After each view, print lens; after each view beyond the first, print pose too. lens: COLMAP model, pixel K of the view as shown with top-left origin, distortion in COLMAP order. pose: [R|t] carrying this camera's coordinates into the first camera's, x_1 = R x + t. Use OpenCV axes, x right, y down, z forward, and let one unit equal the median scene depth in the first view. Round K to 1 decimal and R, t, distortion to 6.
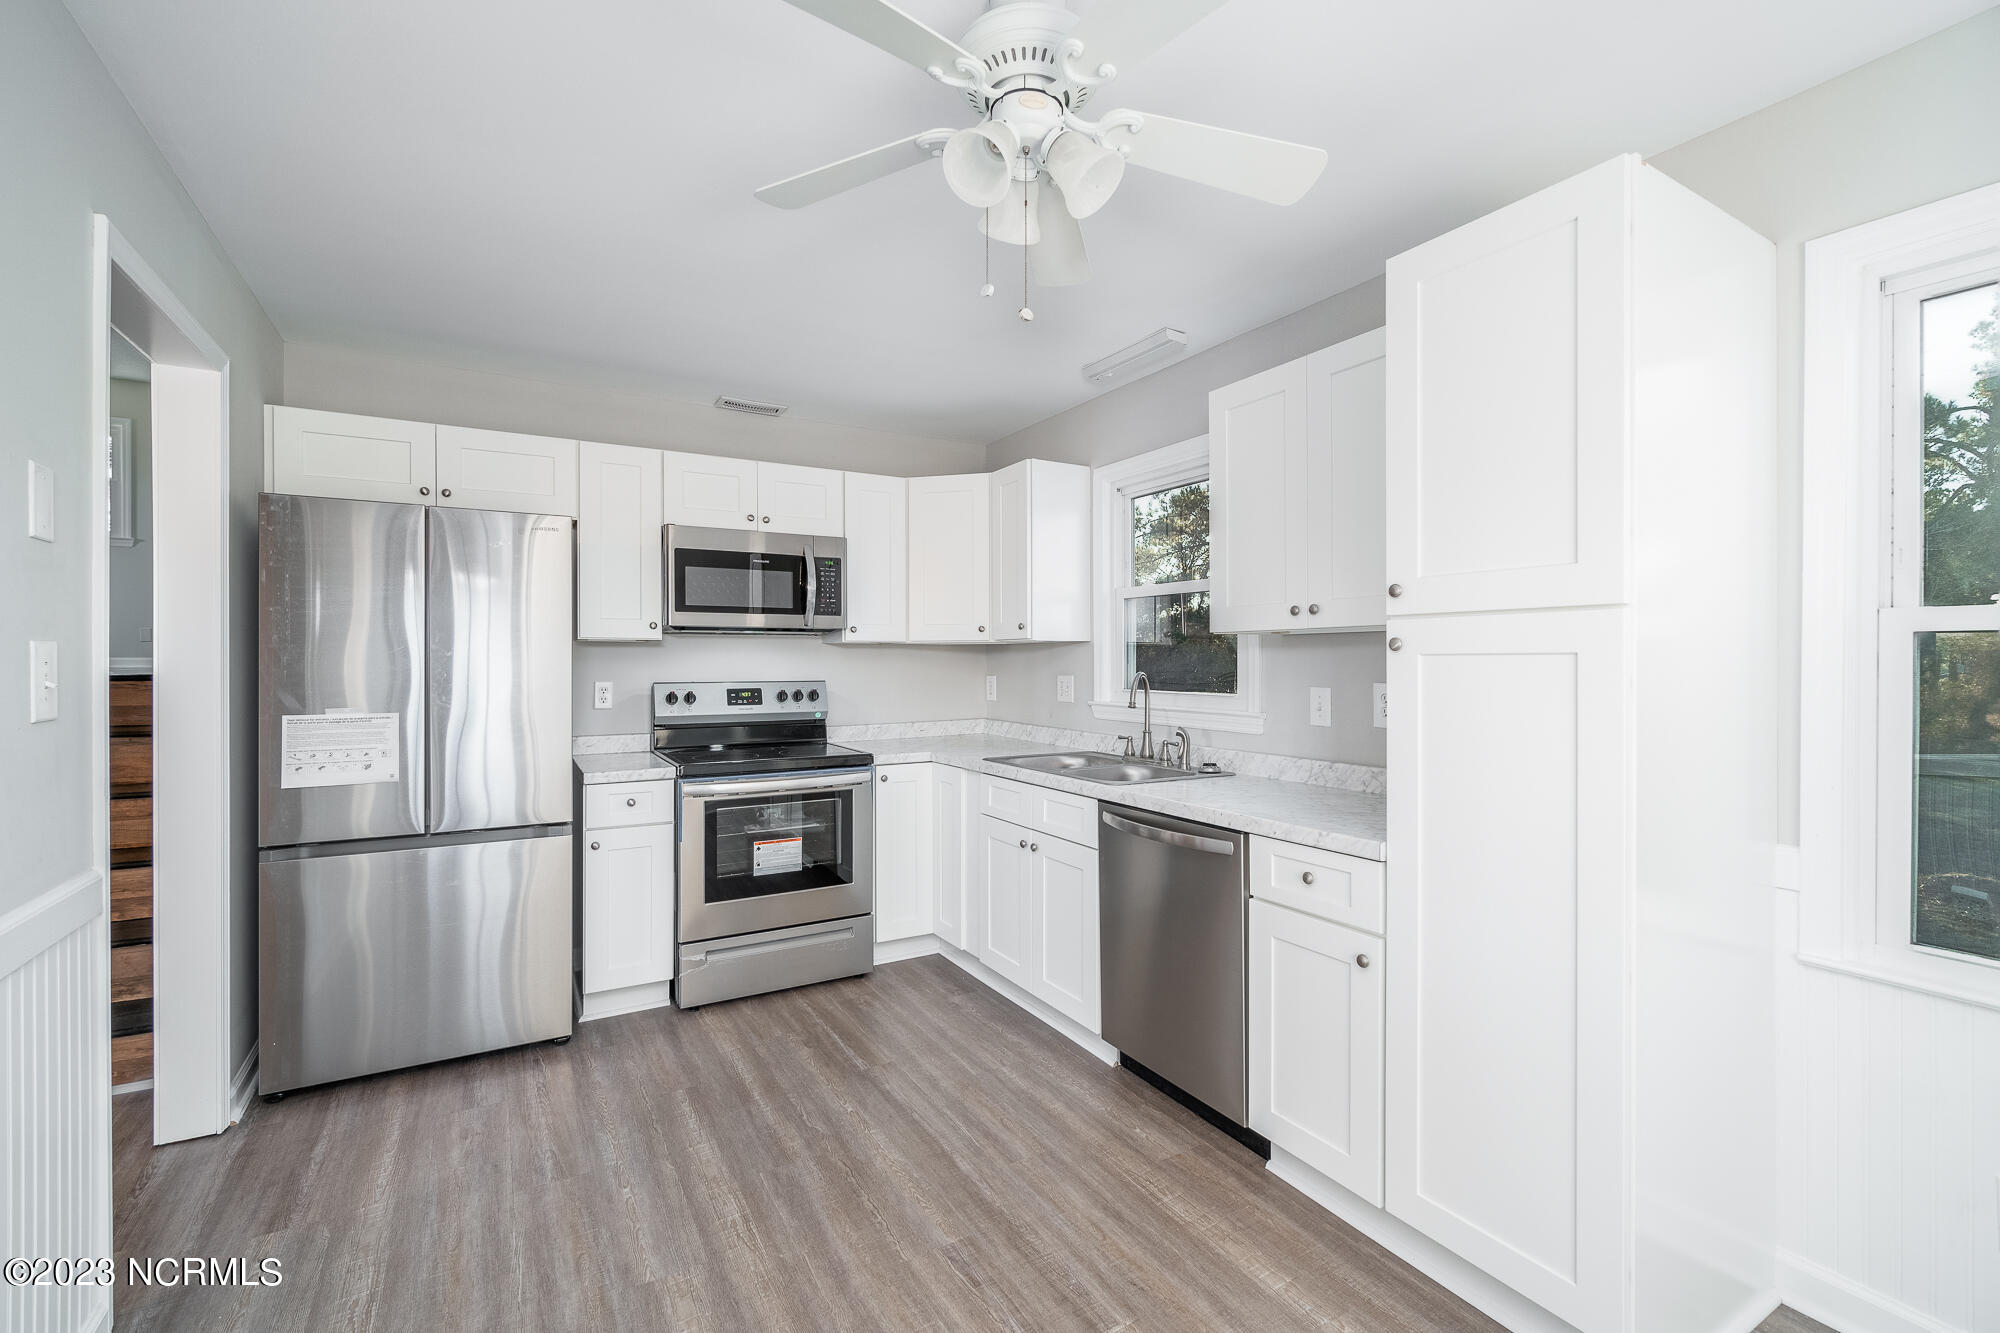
lens RADIAL K [[879.2, 0, 1008.4], [0, 879.2, 666.4], [0, 0, 1]] dist [-0.004120, 0.000864]
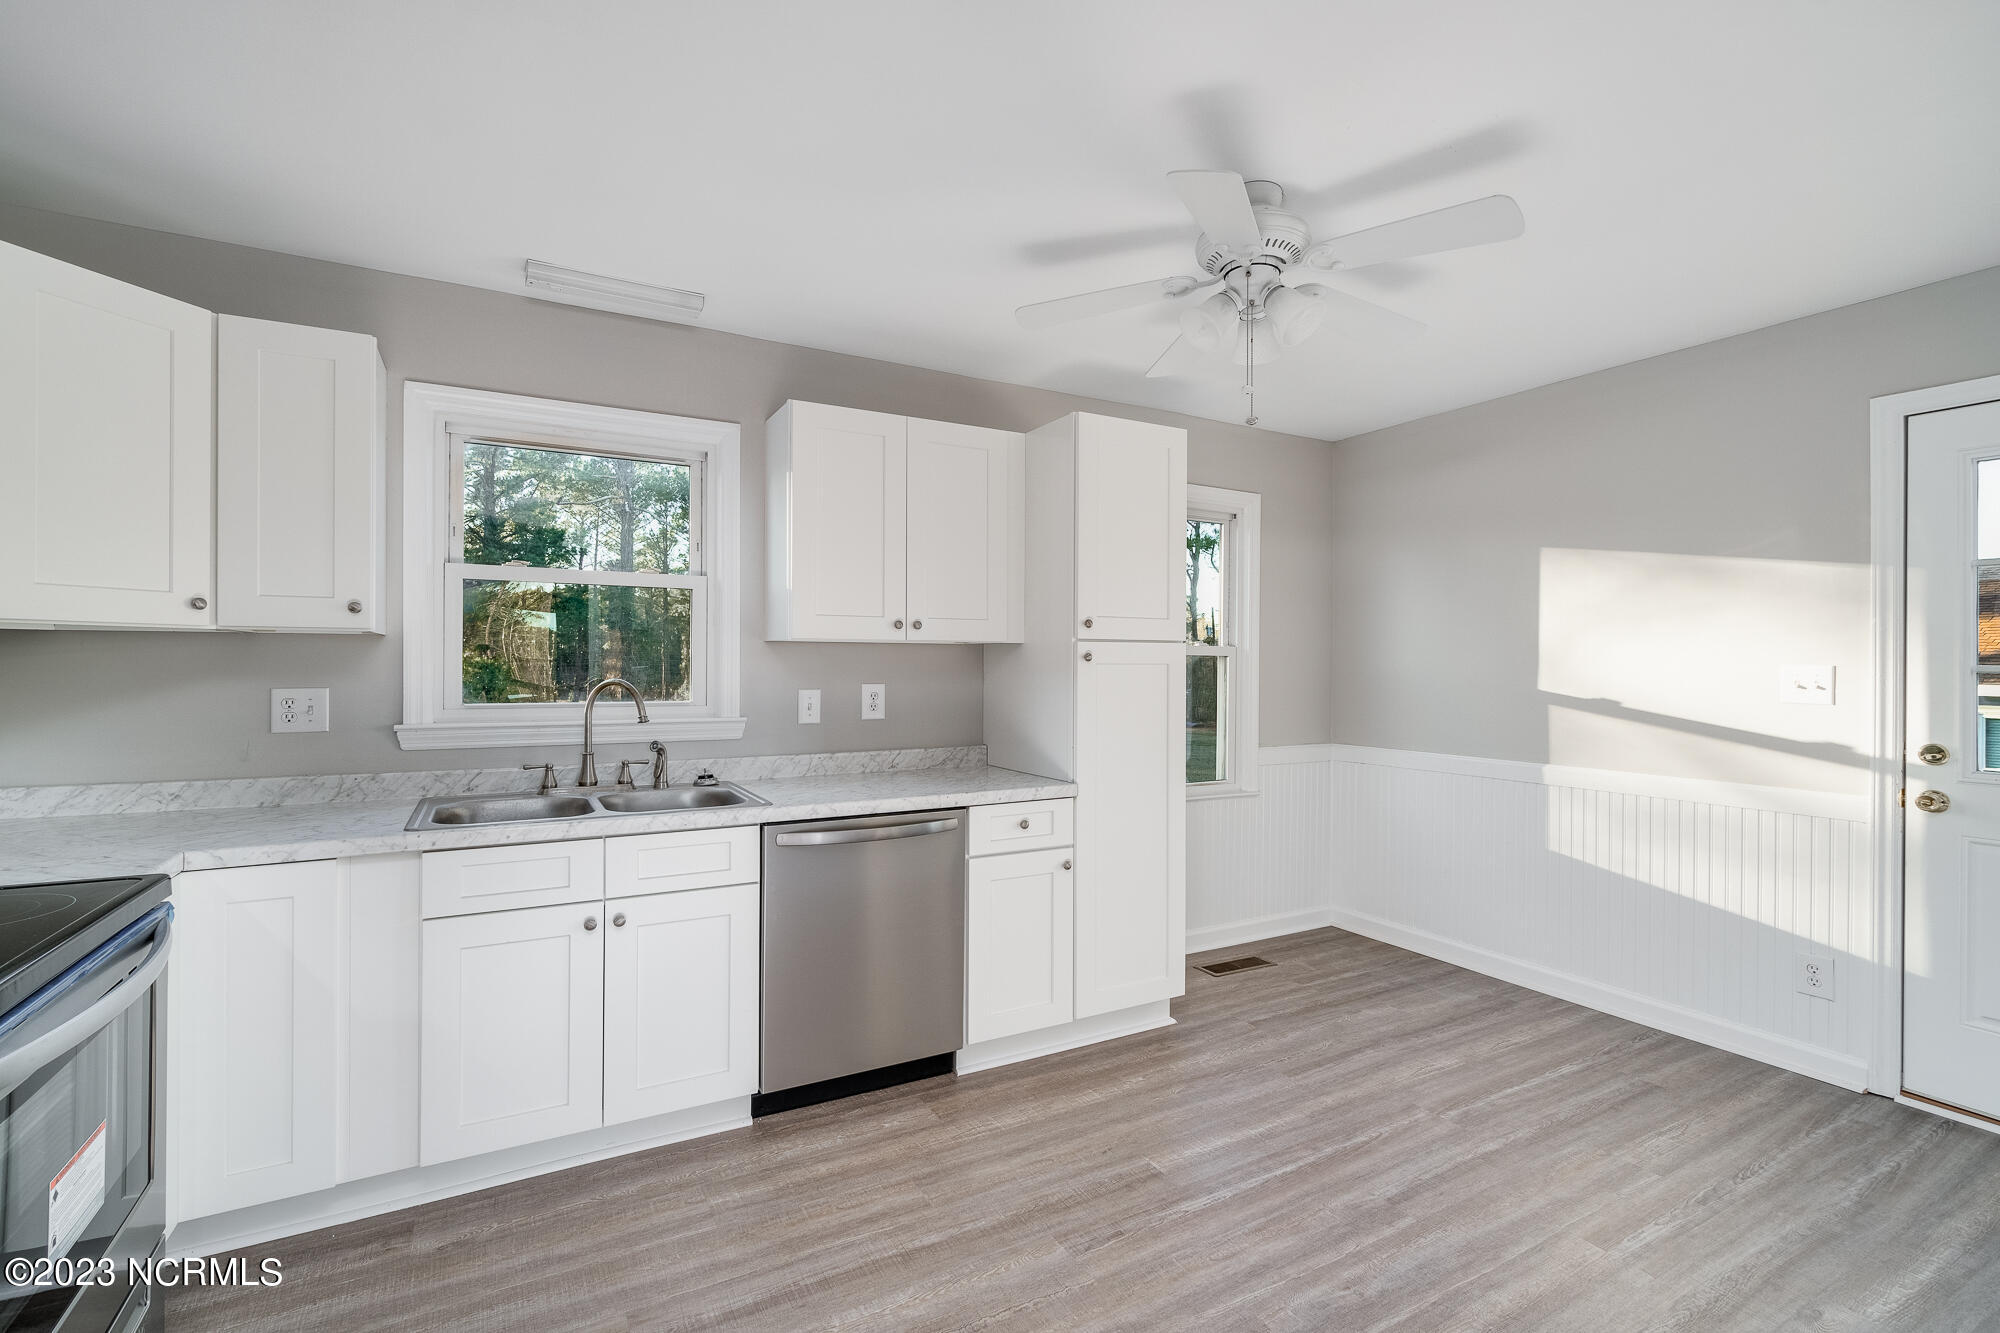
lens RADIAL K [[872.5, 0, 935.4], [0, 872.5, 667.5], [0, 0, 1]] dist [-0.004367, -0.000187]
pose [[0.062594, -0.001274, 0.998038, -0.678348], [0.003533, 0.999993, 0.001055, -0.004320], [-0.998033, 0.003460, 0.062598, 0.691149]]
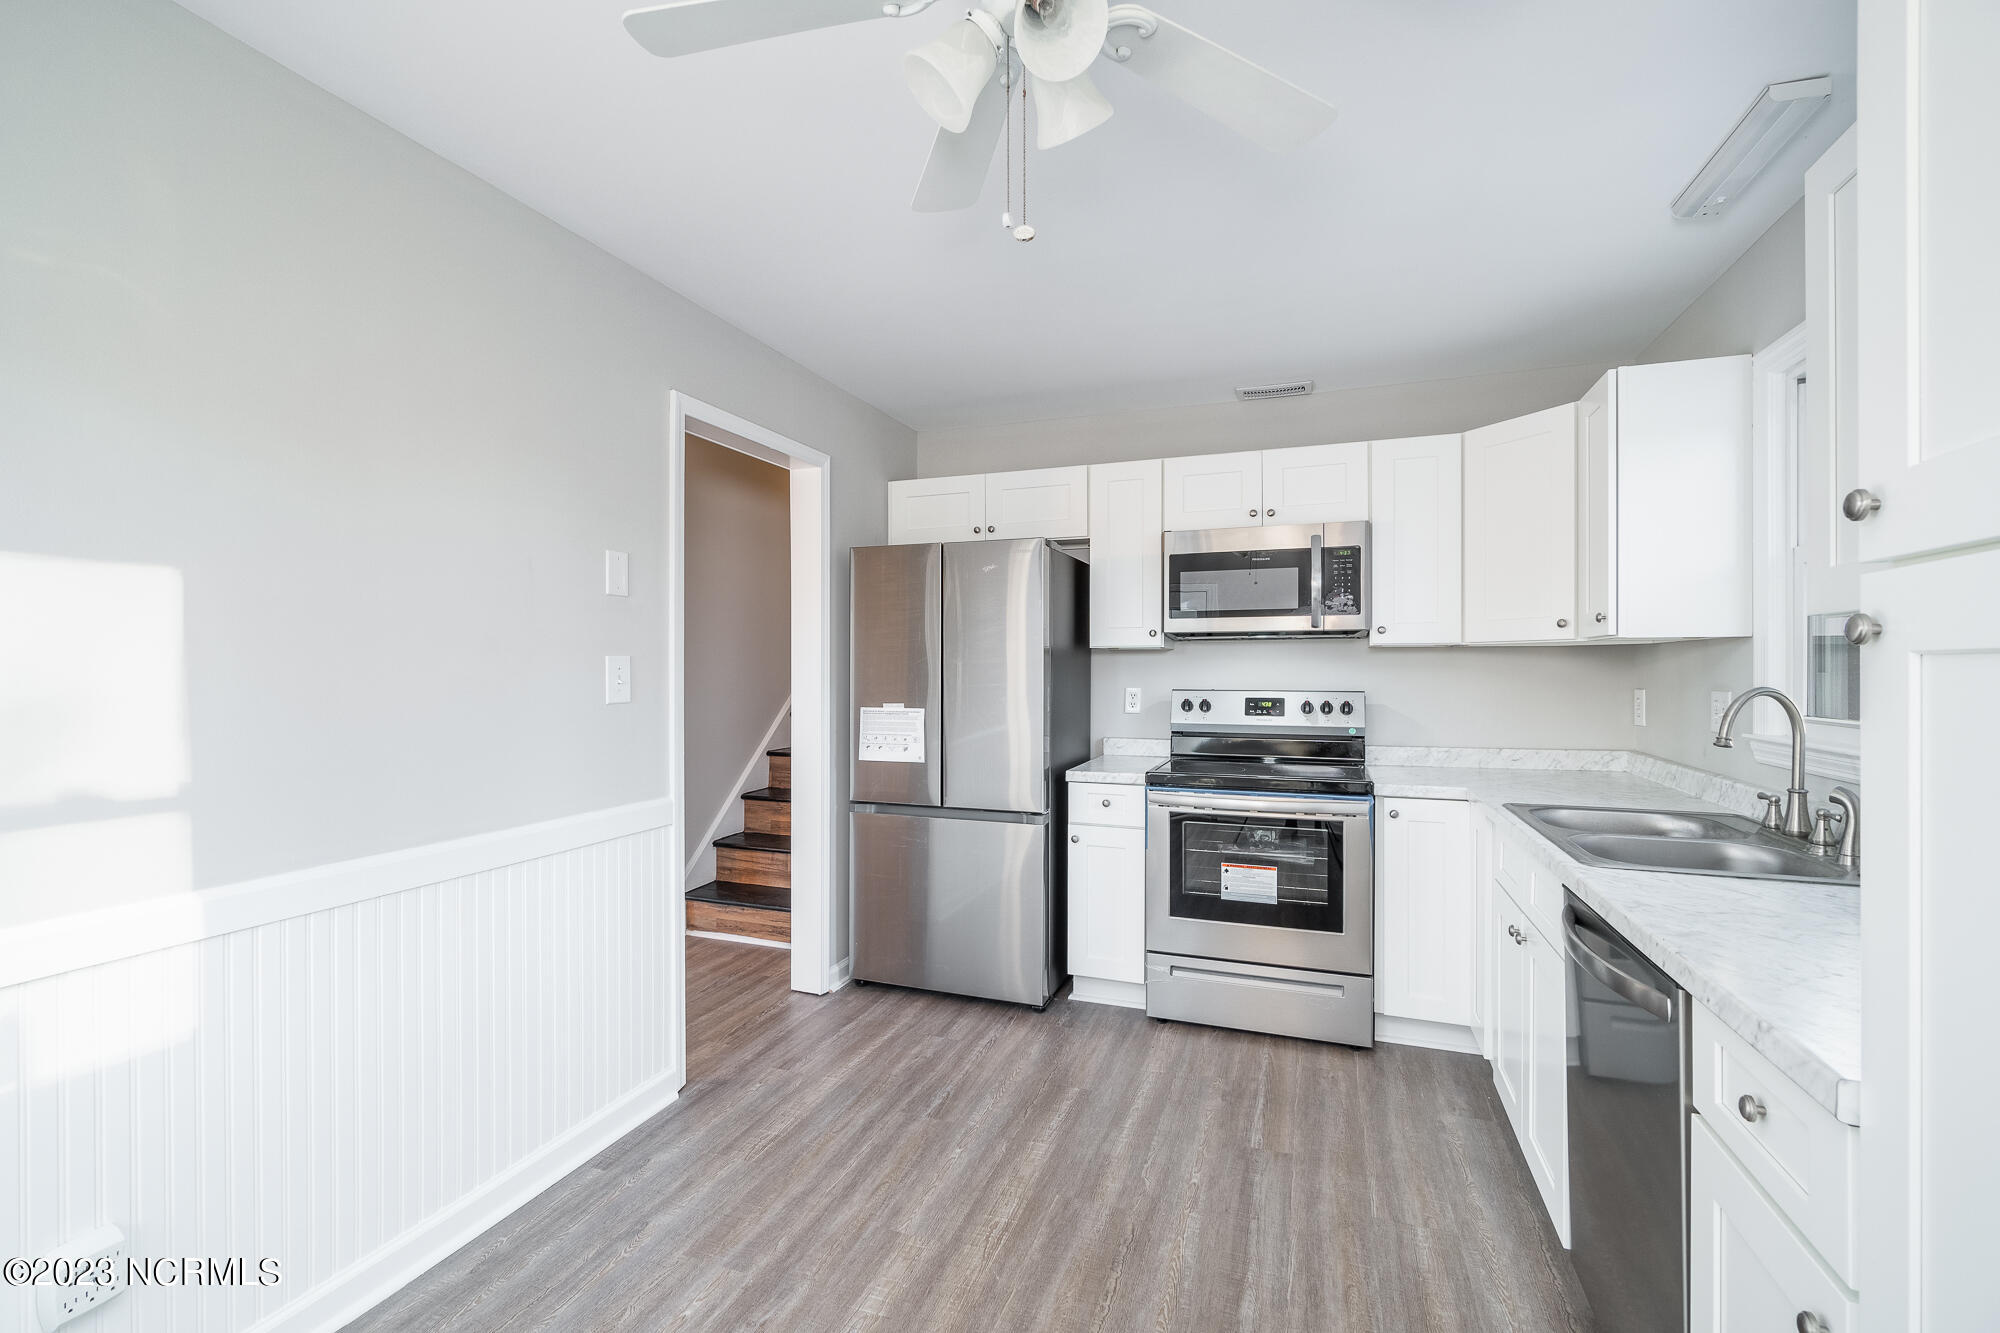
lens RADIAL K [[879.2, 0, 947.9], [0, 879.2, 674.0], [0, 0, 1]] dist [-0.004120, 0.000864]
pose [[0.611630, 0.006167, -0.791120, 0.297350], [-0.005733, 0.999978, 0.003363, -0.001383], [0.791123, 0.002479, 0.611652, 0.224065]]
